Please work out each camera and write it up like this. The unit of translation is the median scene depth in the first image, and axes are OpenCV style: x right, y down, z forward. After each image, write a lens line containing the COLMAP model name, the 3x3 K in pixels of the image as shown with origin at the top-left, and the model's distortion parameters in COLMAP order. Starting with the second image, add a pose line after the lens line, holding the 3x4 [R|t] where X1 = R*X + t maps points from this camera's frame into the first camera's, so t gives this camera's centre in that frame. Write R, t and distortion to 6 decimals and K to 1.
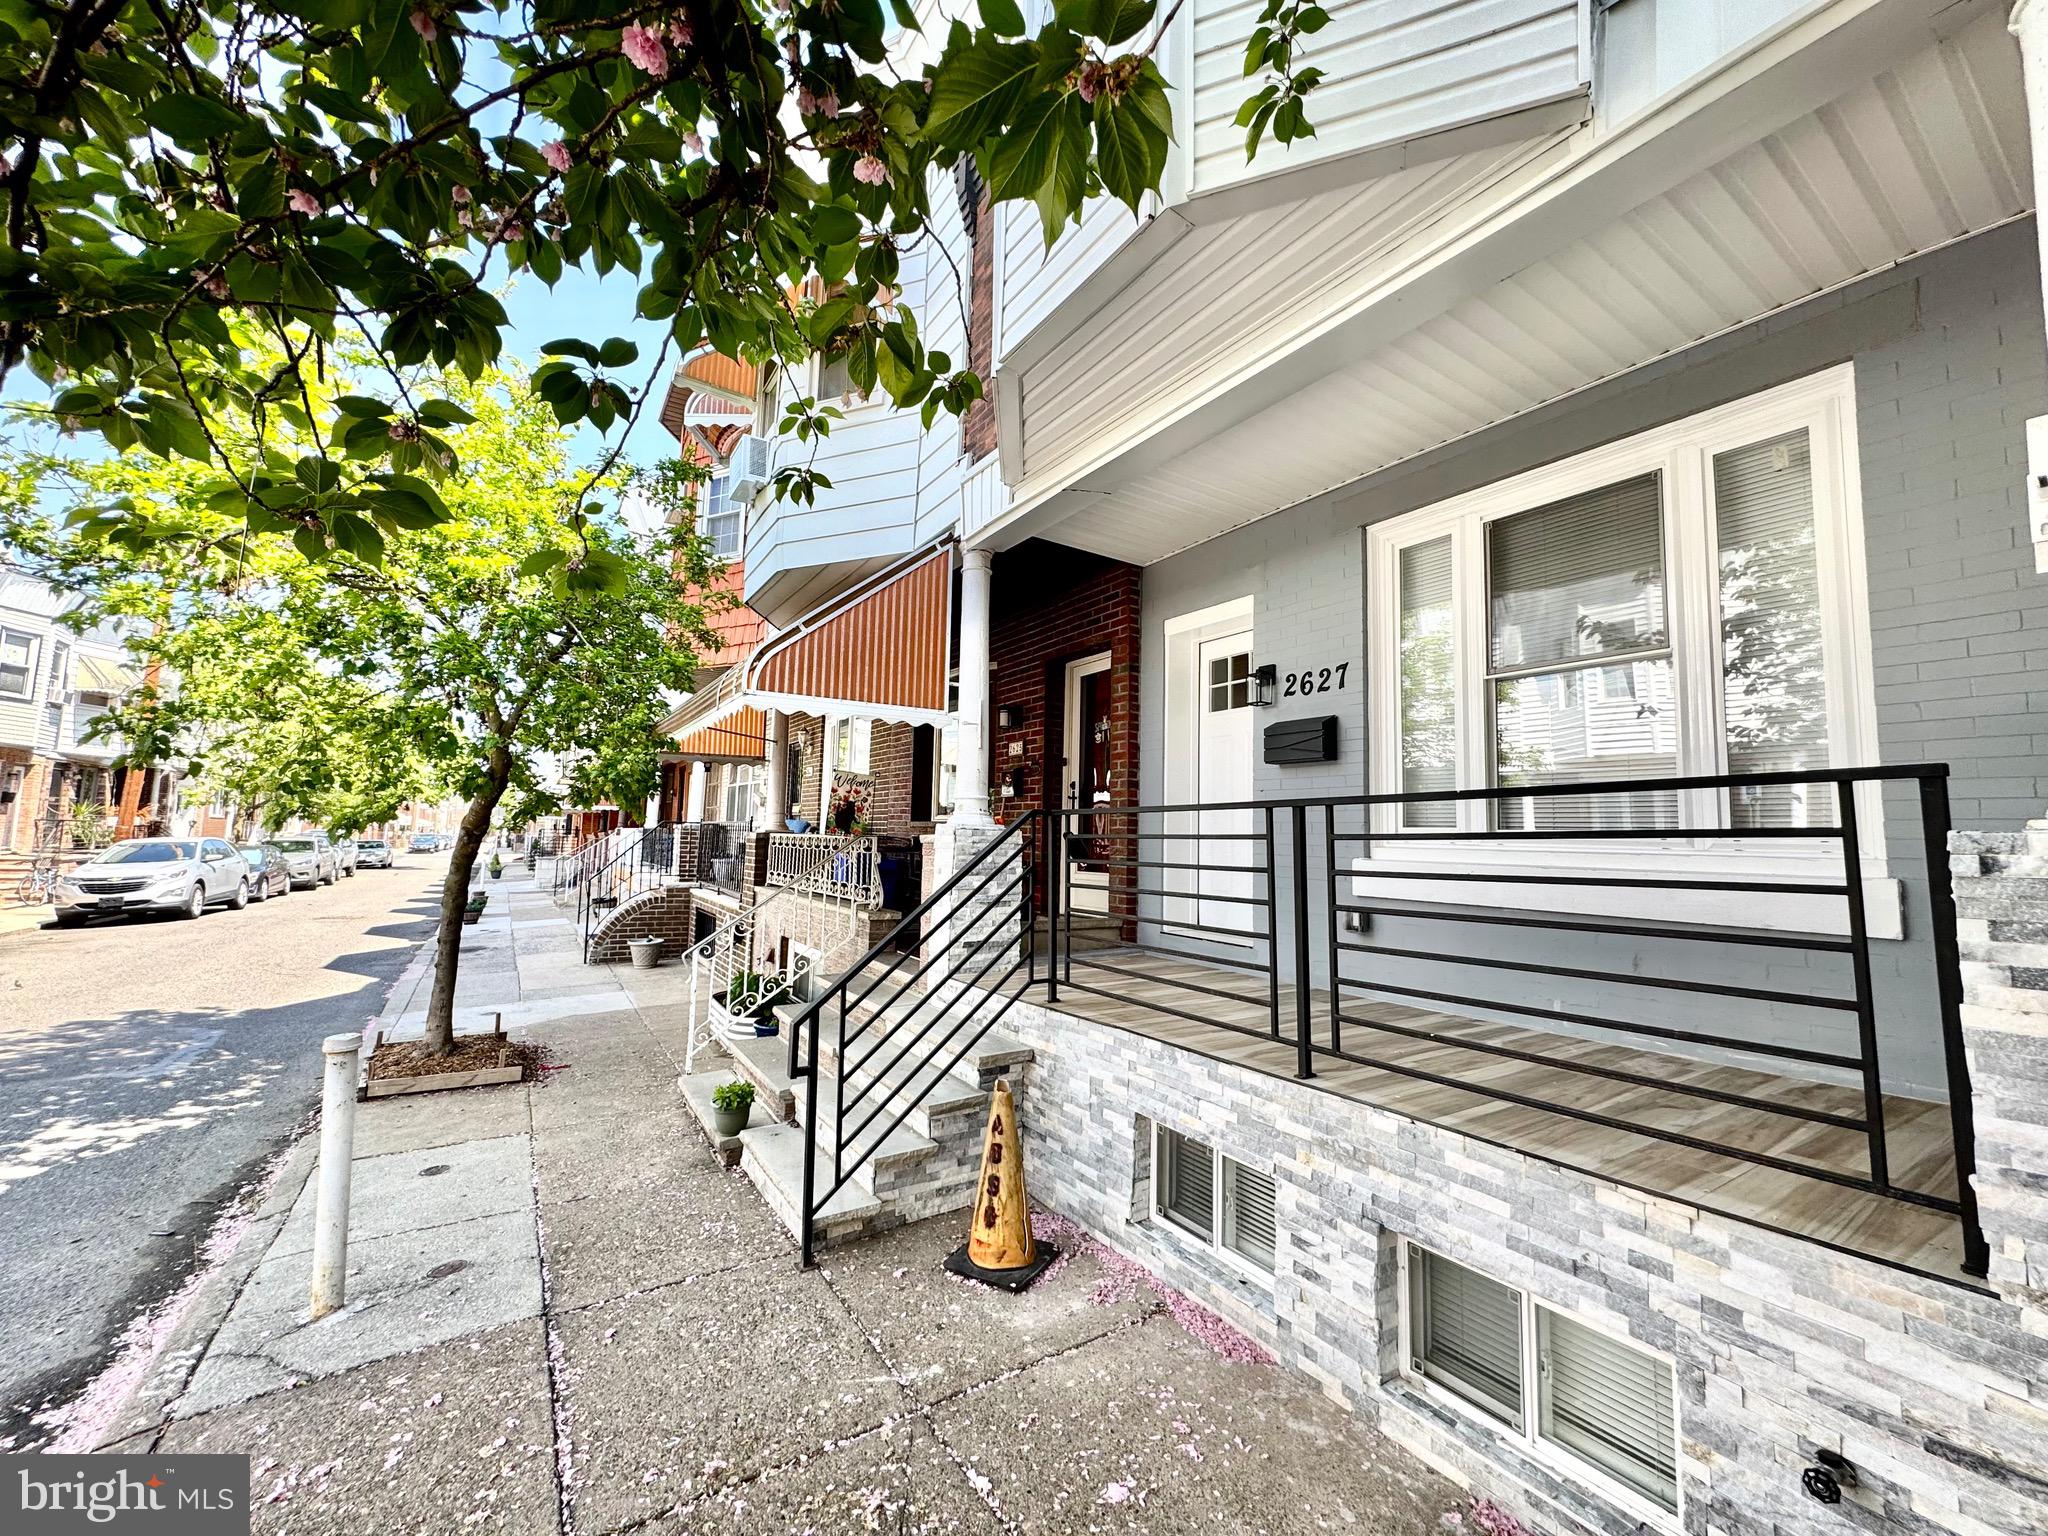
lens RADIAL K [[818.4, 0, 1023.2], [0, 818.4, 765.4], [0, 0, 1]] dist [-0.001743, 0.000468]
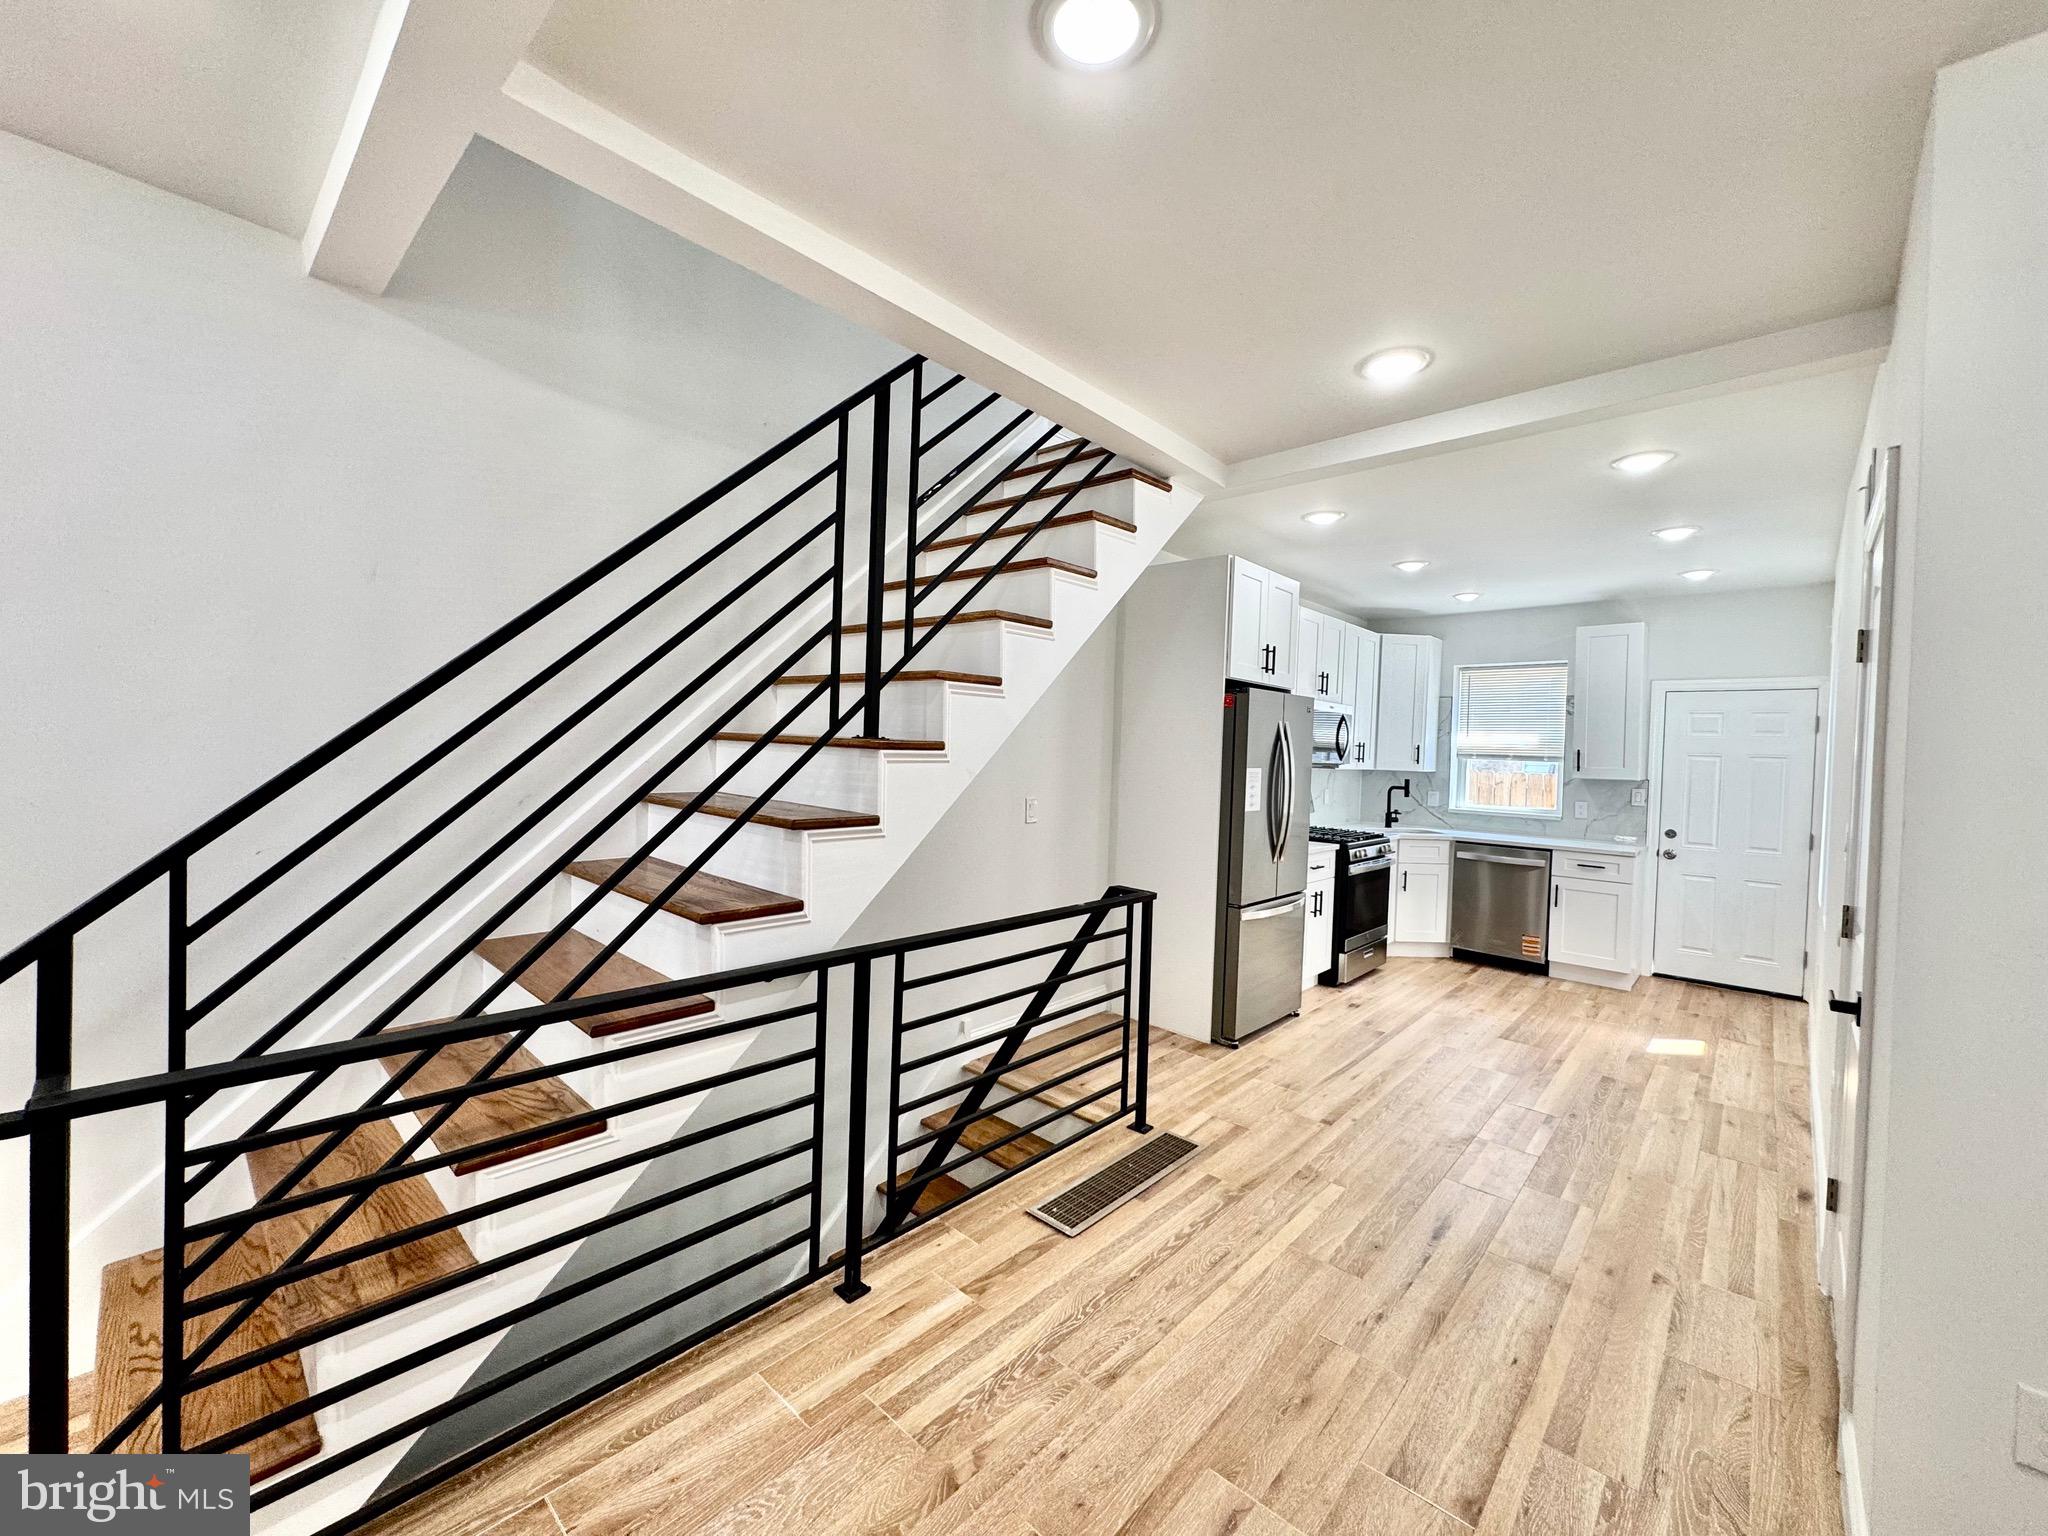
lens RADIAL K [[811.9, 0, 1026.8], [0, 811.9, 766.7], [0, 0, 1]] dist [0.000364, -0.000071]
pose [[-0.252687, -0.055347, 0.965964, -0.393458], [-0.131057, 0.991119, 0.022505, -0.150687], [-0.958631, -0.120910, -0.257697, 0.947042]]
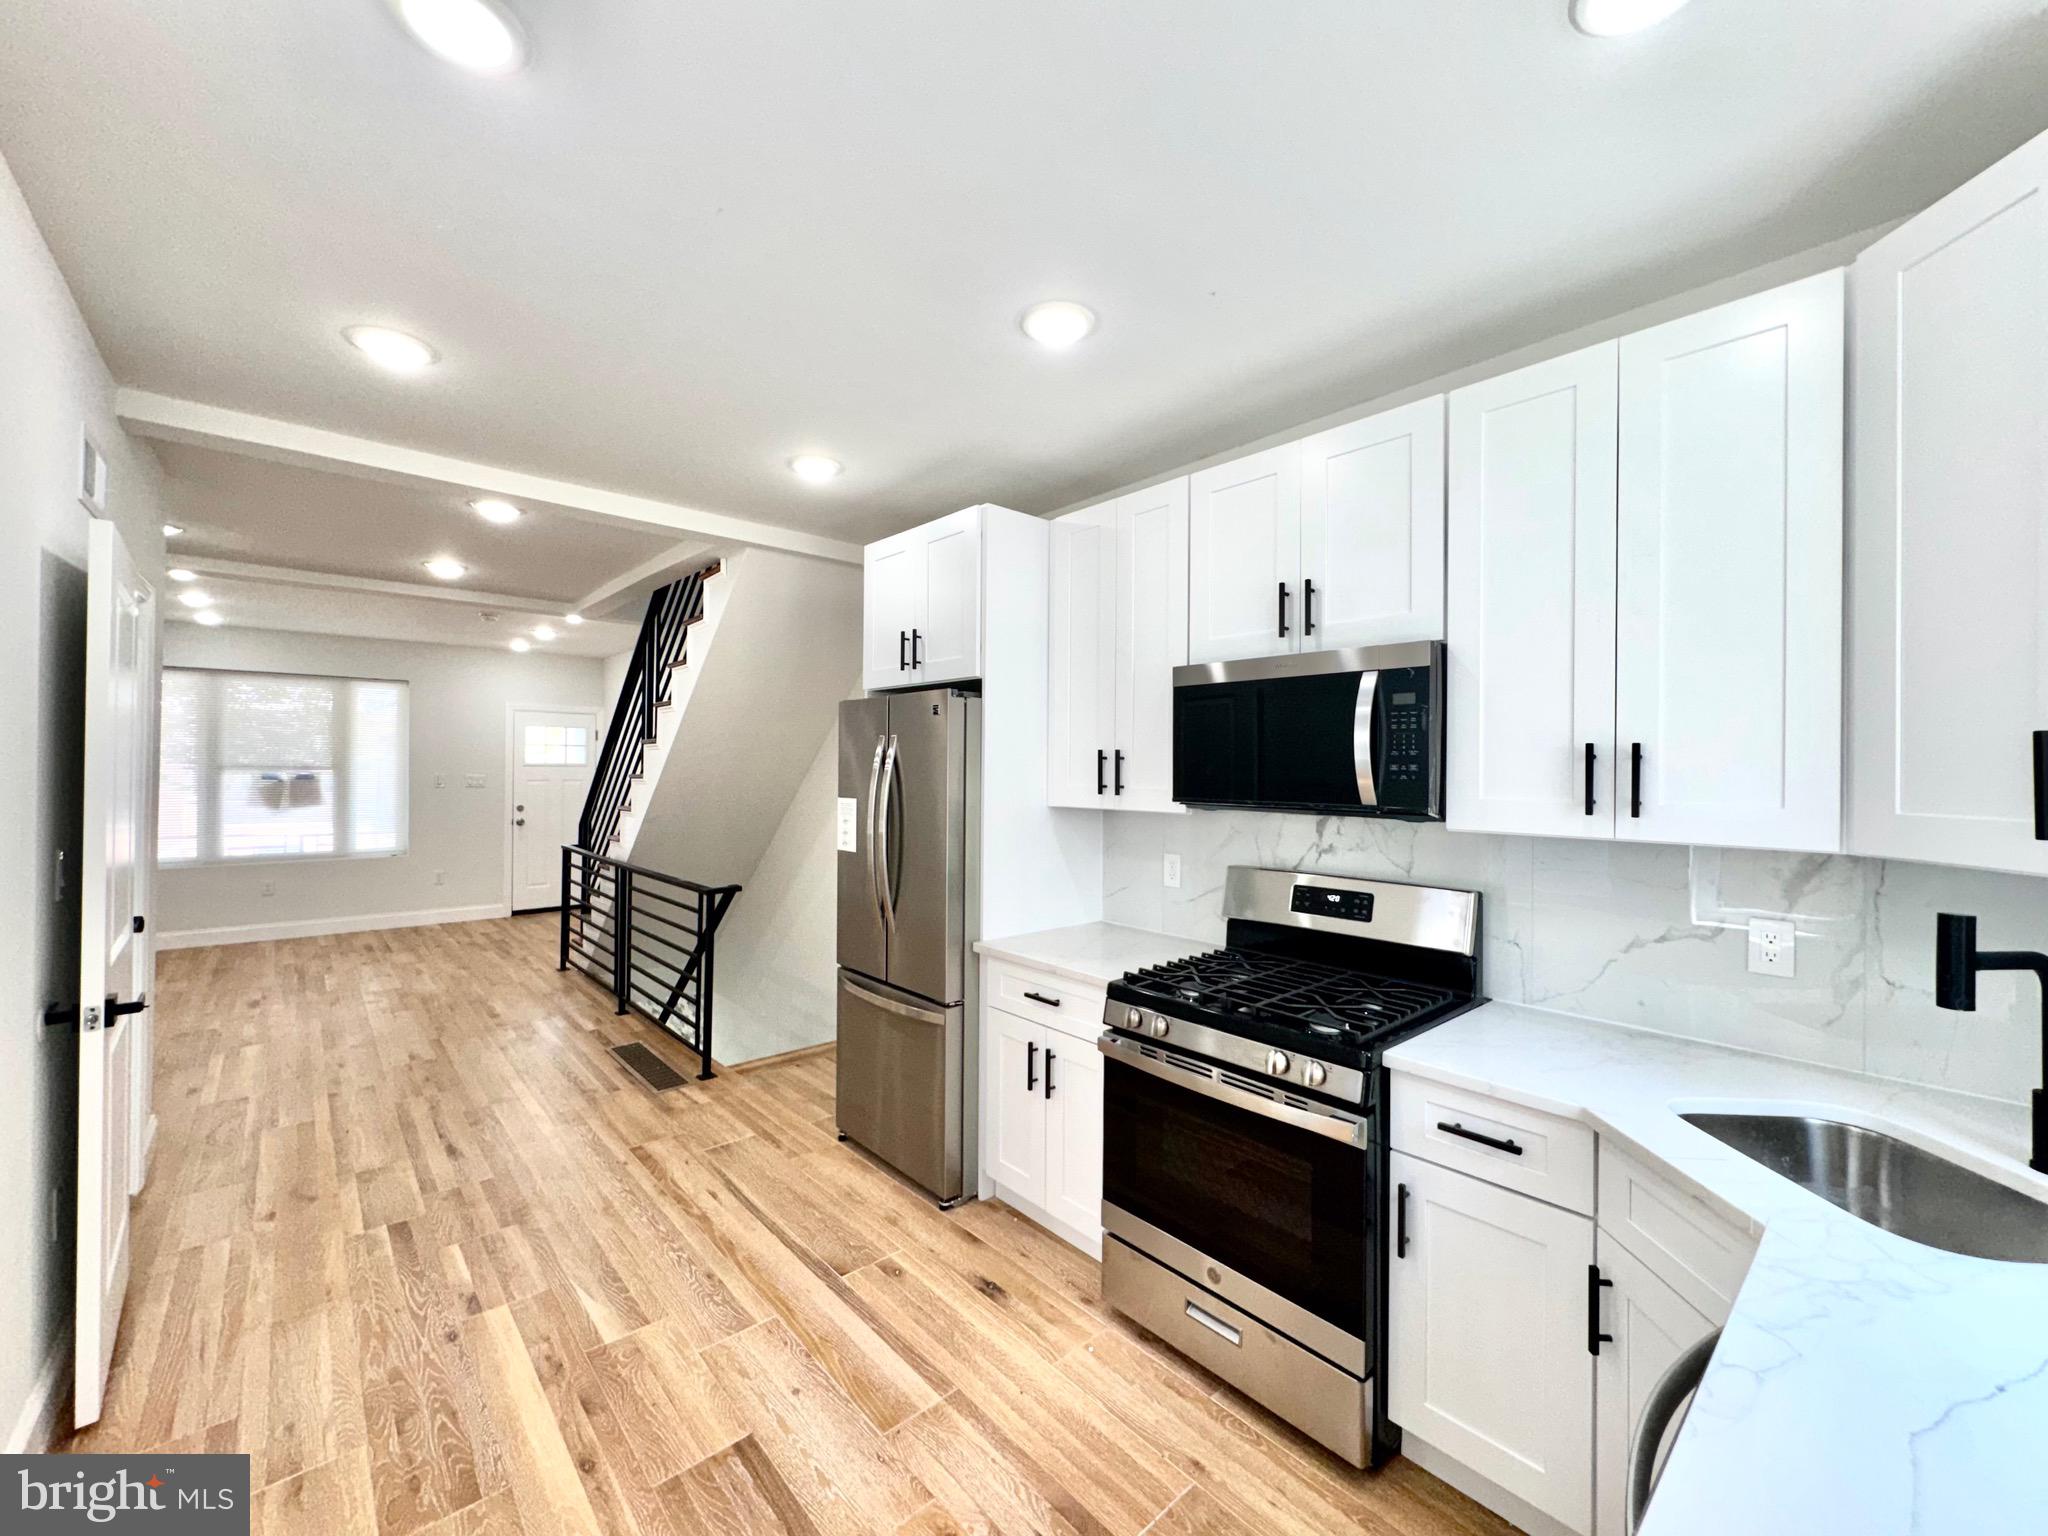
lens RADIAL K [[819.2, 0, 1024.6], [0, 819.2, 764.8], [0, 0, 1]] dist [-0.000054, -0.000081]
pose [[0.987647, -0.015498, 0.155924, 0.831205], [0.000929, 0.995658, 0.093079, -0.309219], [-0.156690, -0.091785, 0.983374, -0.814477]]
